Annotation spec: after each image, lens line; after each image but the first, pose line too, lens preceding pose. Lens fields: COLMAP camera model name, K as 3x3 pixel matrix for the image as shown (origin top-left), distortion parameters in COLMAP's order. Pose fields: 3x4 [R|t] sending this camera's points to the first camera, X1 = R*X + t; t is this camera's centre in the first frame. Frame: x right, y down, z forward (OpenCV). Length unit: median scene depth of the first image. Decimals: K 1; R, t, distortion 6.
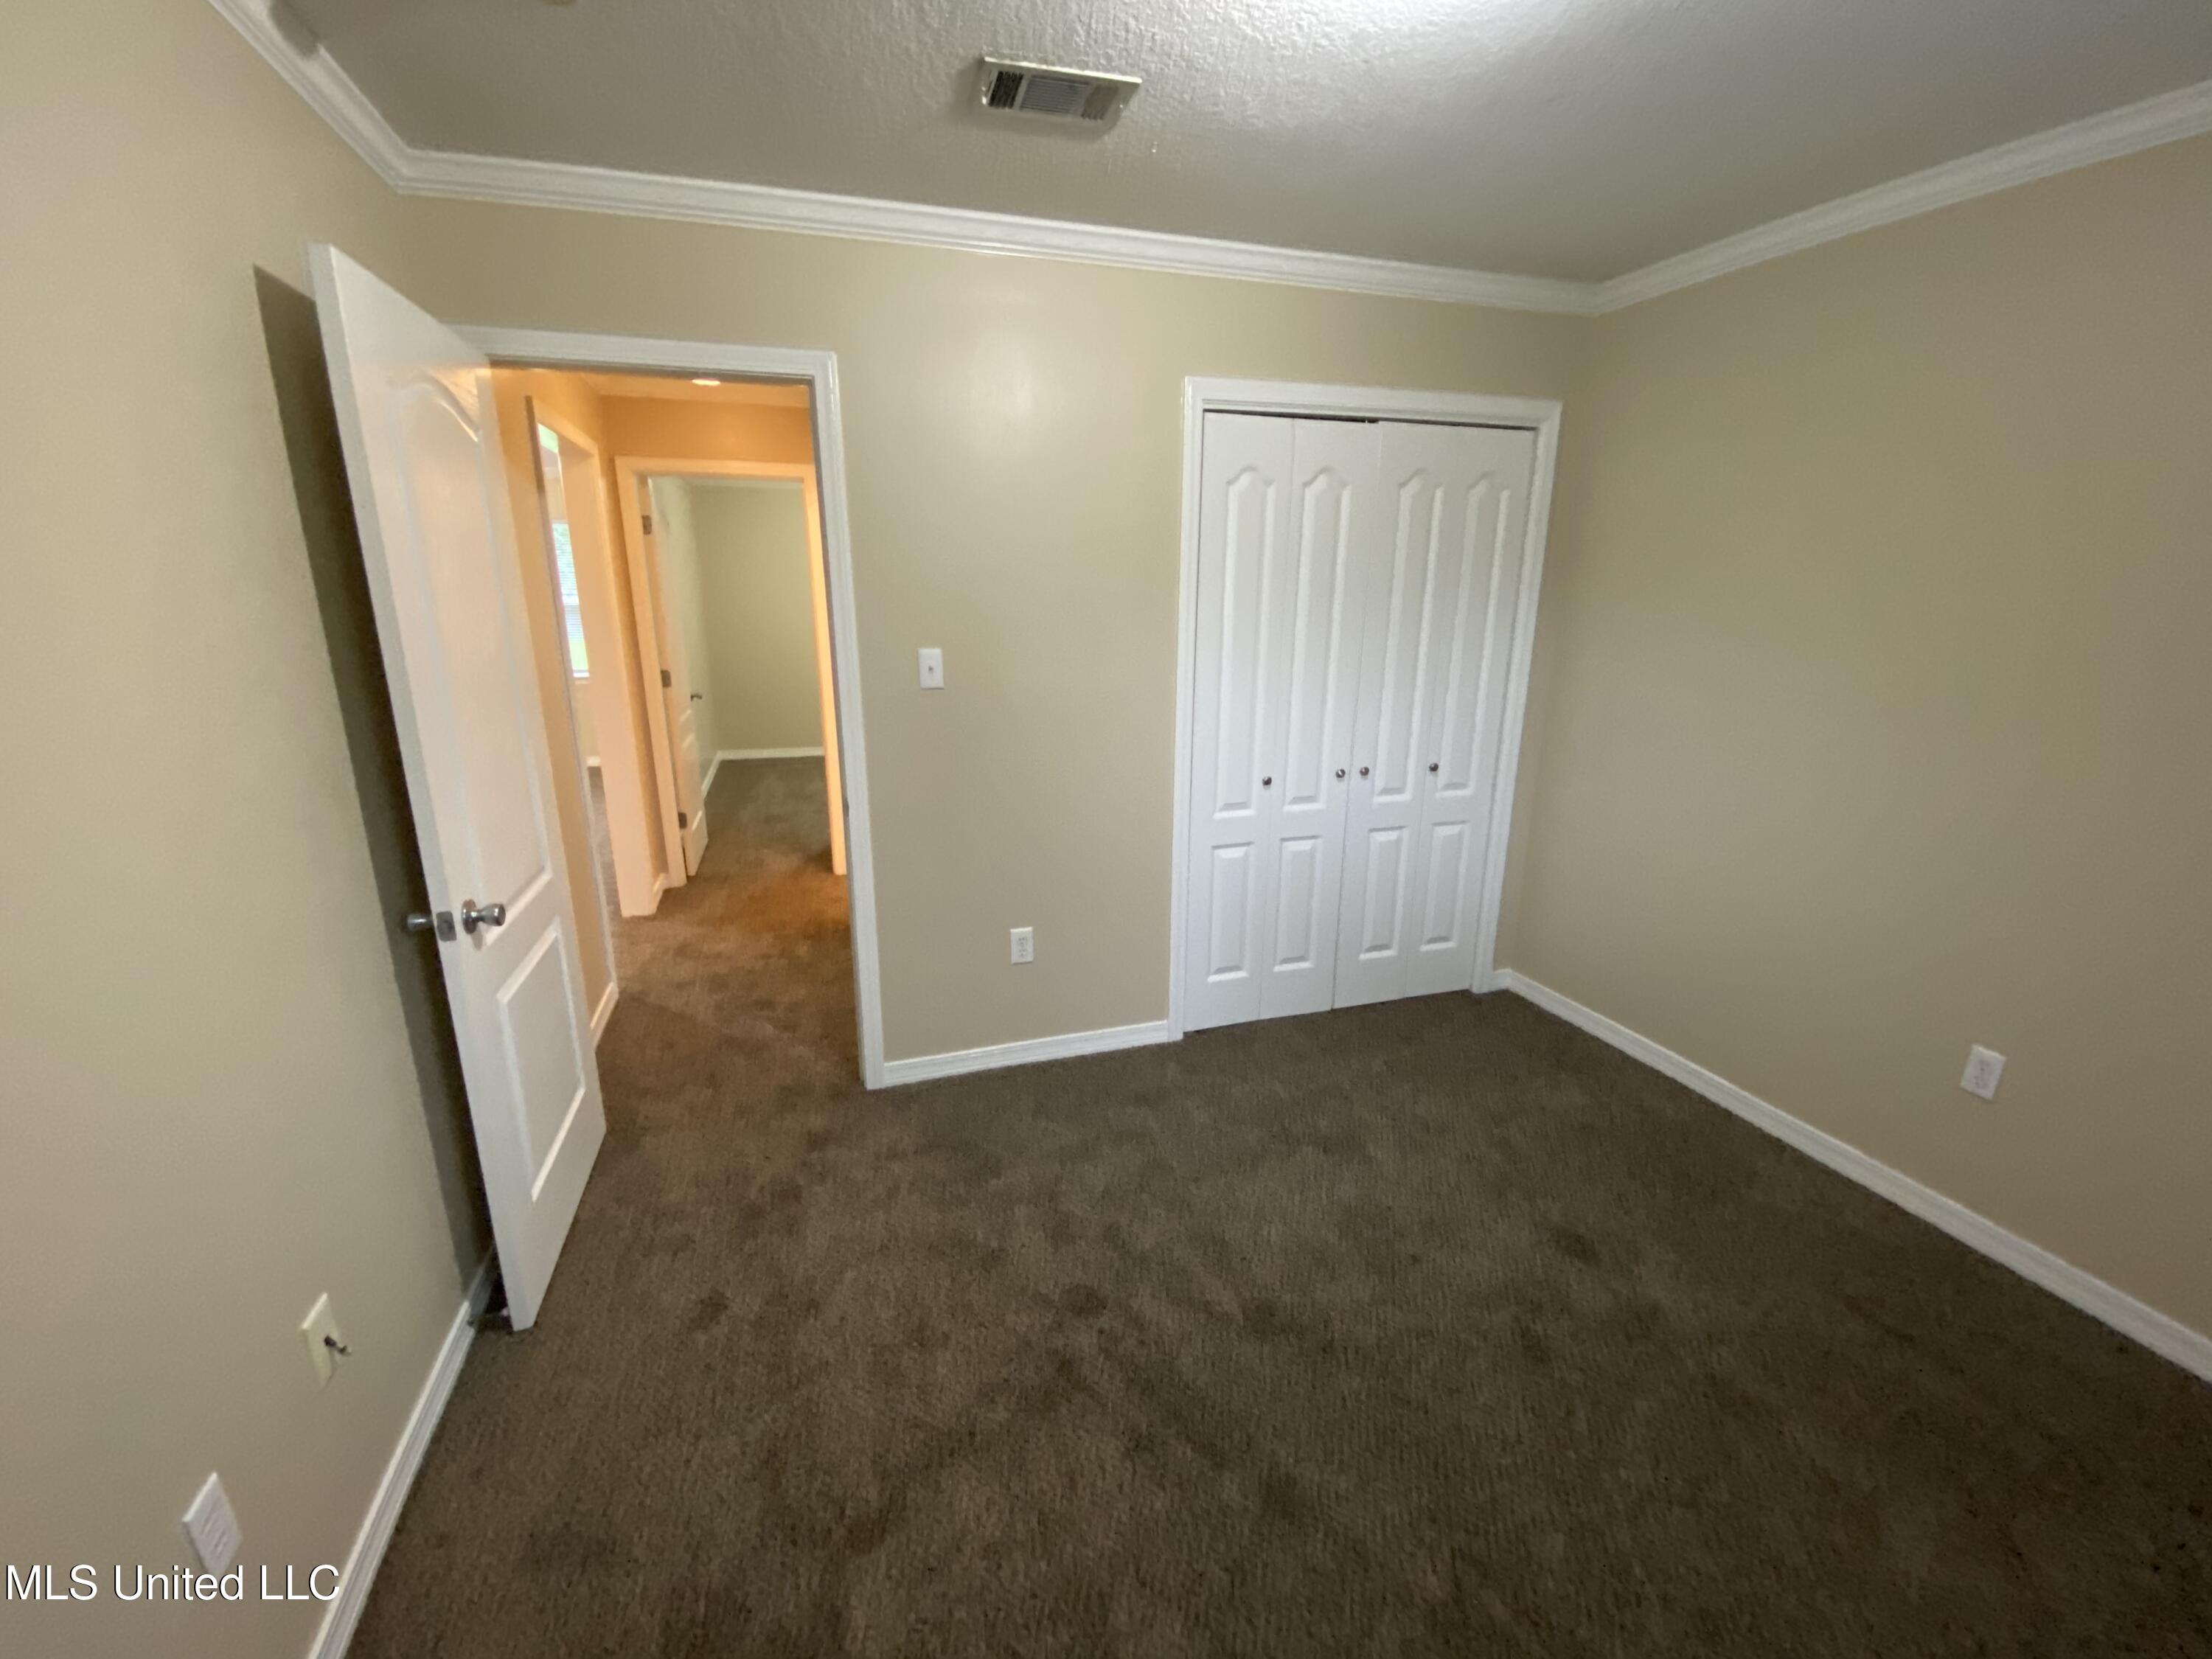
lens RADIAL K [[888.9, 0, 1106.0], [0, 888.9, 829.5], [0, 0, 1]] dist [-0.001067, -0.000176]
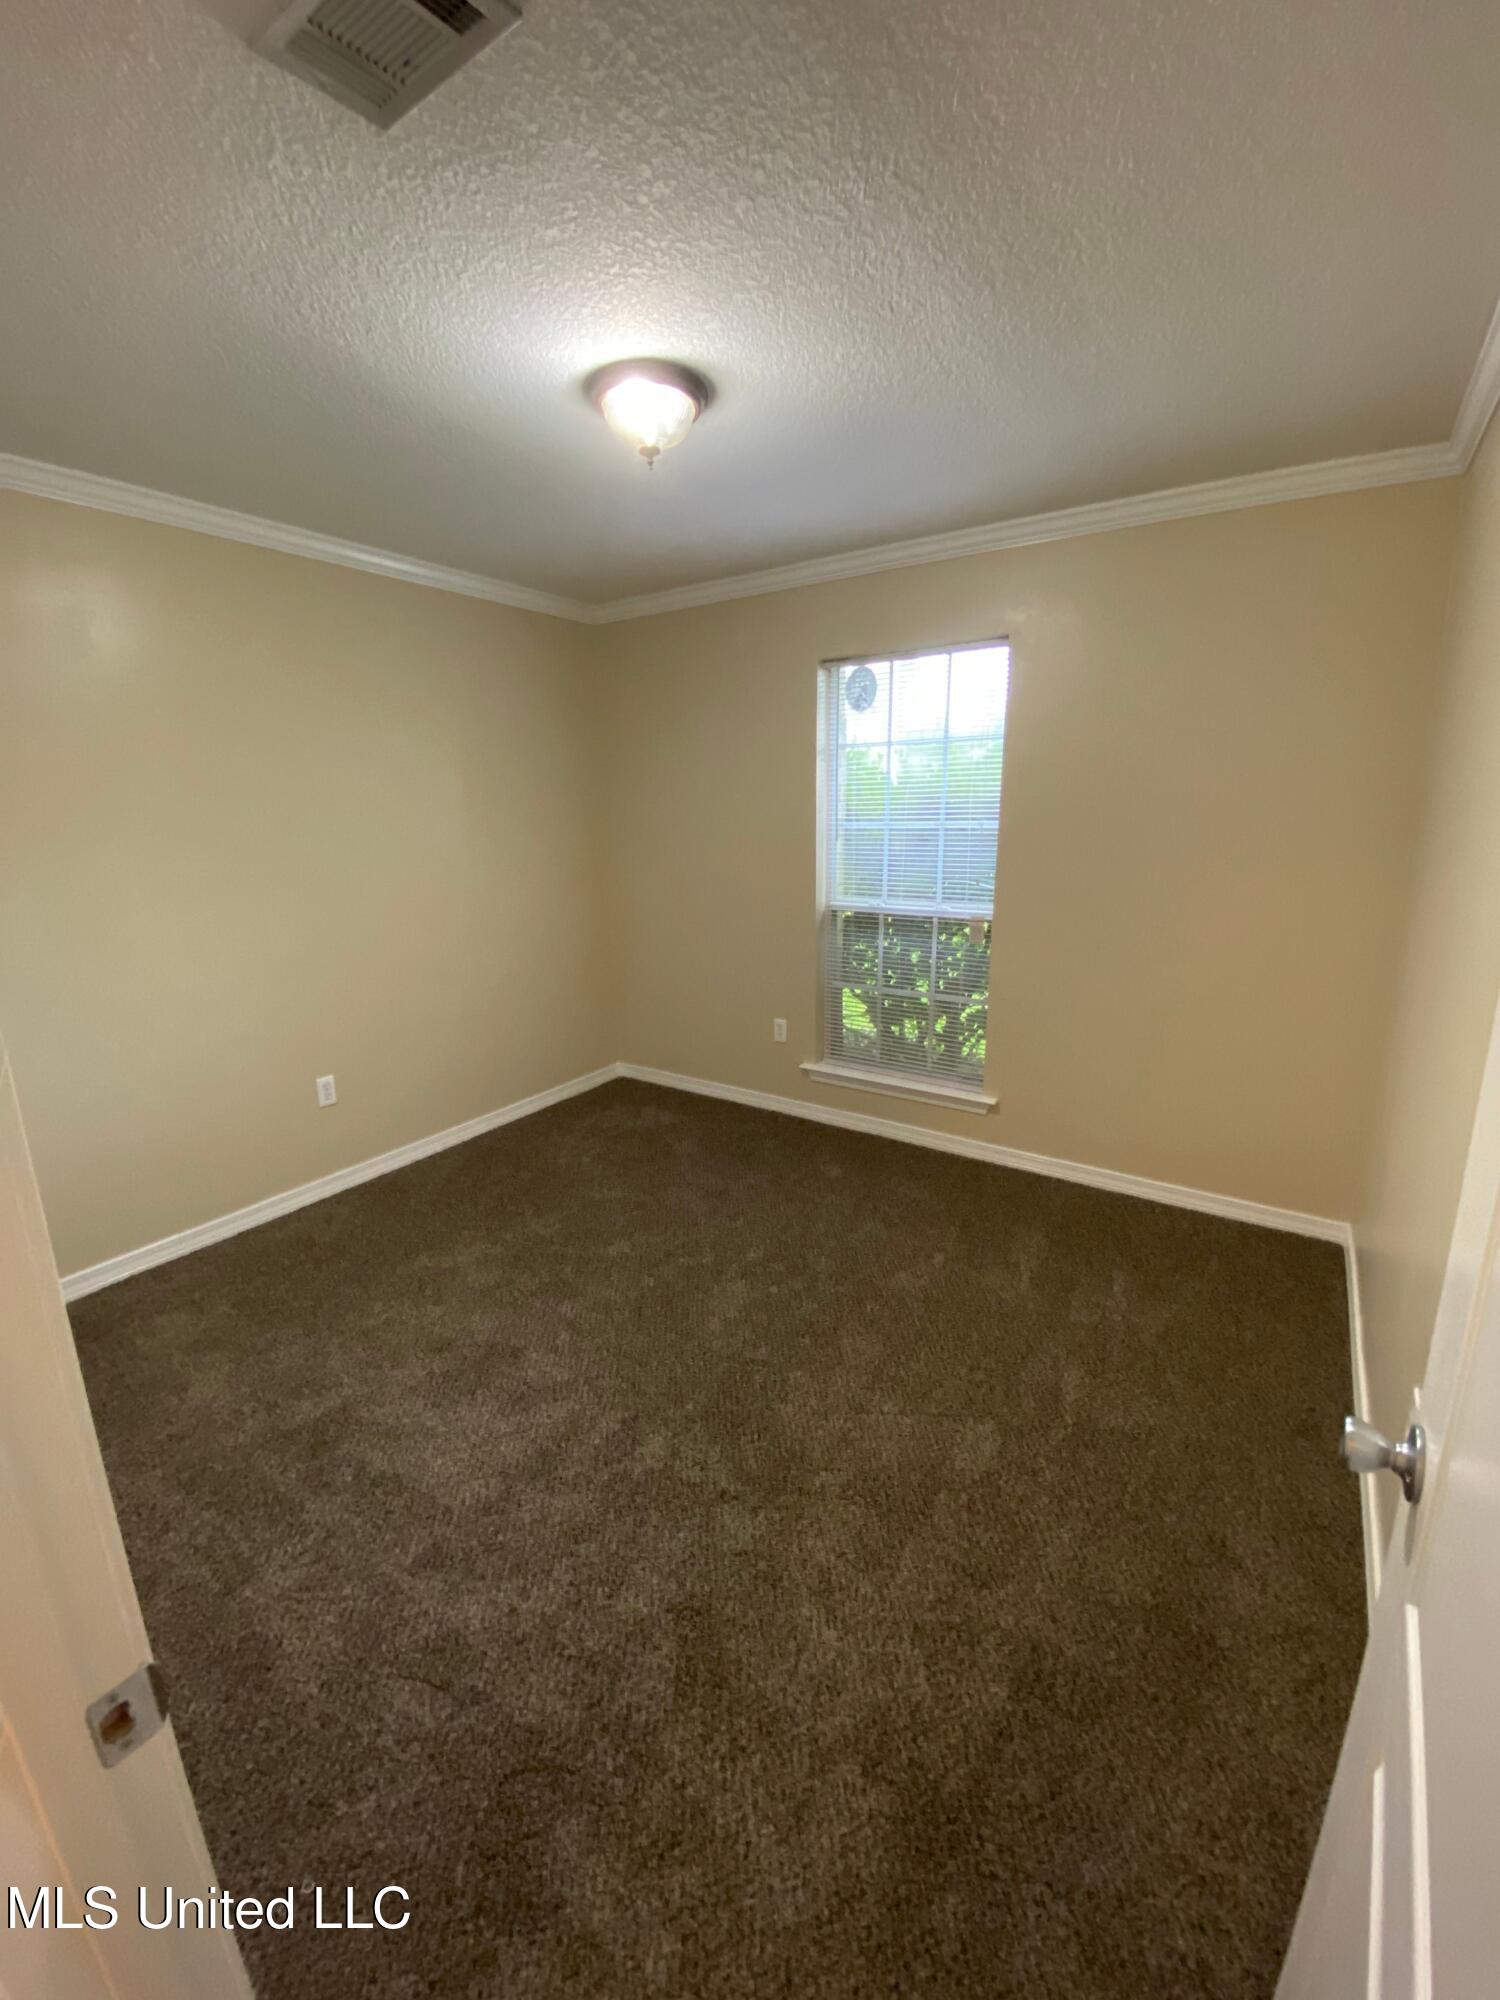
lens RADIAL K [[803.7, 0, 750.0], [0, 803.7, 1000.0], [0, 0, 1]] dist [-0.001067, -0.000176]
pose [[-0.632373, -0.180070, 0.753445, -0.623235], [0.184237, 0.909742, 0.372057, -0.296896], [-0.752437, 0.374091, -0.542121, 1.152505]]
